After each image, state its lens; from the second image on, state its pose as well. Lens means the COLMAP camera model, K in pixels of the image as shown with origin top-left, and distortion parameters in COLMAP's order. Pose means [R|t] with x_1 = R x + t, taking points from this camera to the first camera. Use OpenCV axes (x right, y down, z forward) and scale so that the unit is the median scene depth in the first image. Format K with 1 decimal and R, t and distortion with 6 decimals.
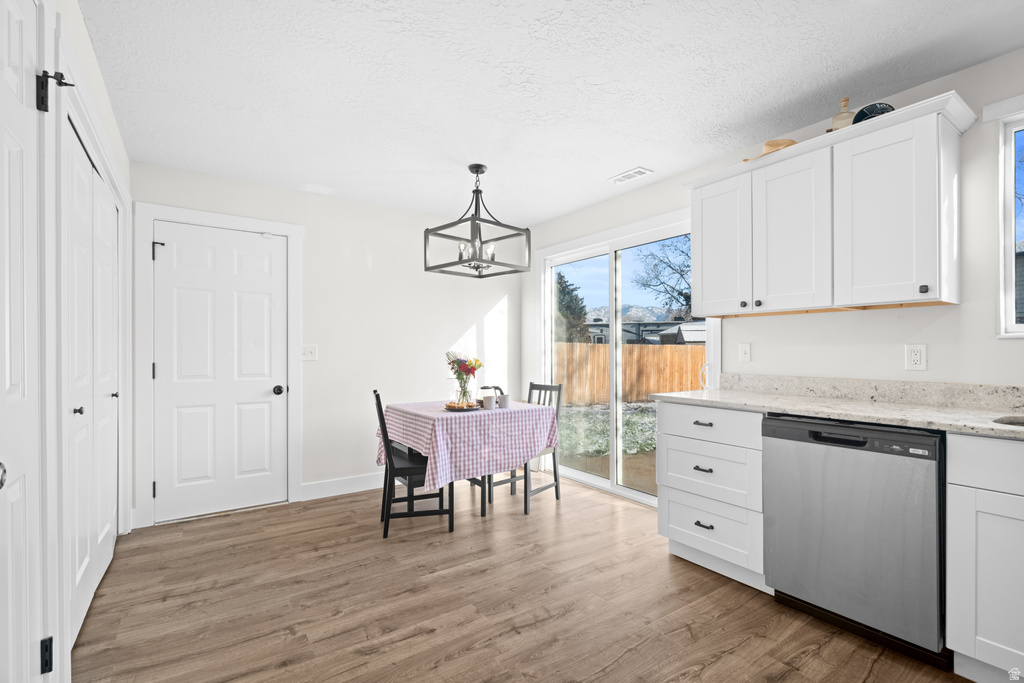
lens RADIAL K [[468.7, 0, 512.0], [0, 468.7, 349.4], [0, 0, 1]] dist [-0.003381, 0.001558]
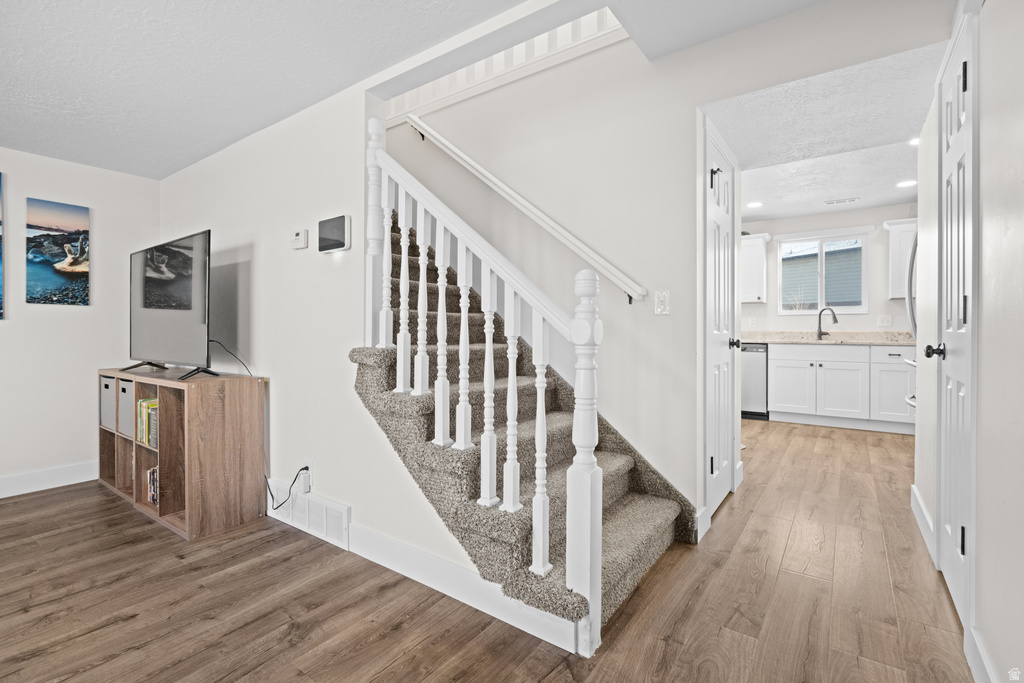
lens RADIAL K [[468.7, 0, 515.9], [0, 468.7, 334.9], [0, 0, 1]] dist [-0.003381, 0.001558]
pose [[0.939470, -0.002123, 0.342625, -0.944151], [-0.000333, 0.999975, 0.007110, 0.048868], [-0.342631, -0.006793, 0.939445, -0.747505]]
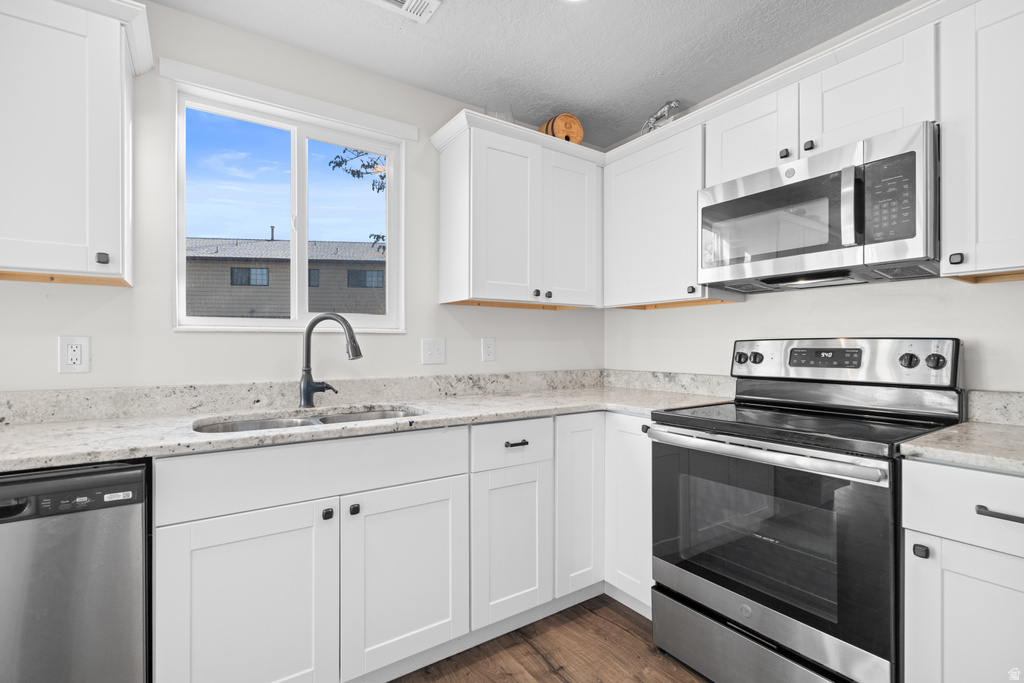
lens RADIAL K [[468.7, 0, 511.3], [0, 468.7, 344.2], [0, 0, 1]] dist [-0.003381, 0.001558]
pose [[0.007531, 0.002864, 0.999968, 0.108843], [-0.002664, 0.999992, -0.002844, 0.000956], [-0.999968, -0.002642, 0.007539, 0.231284]]
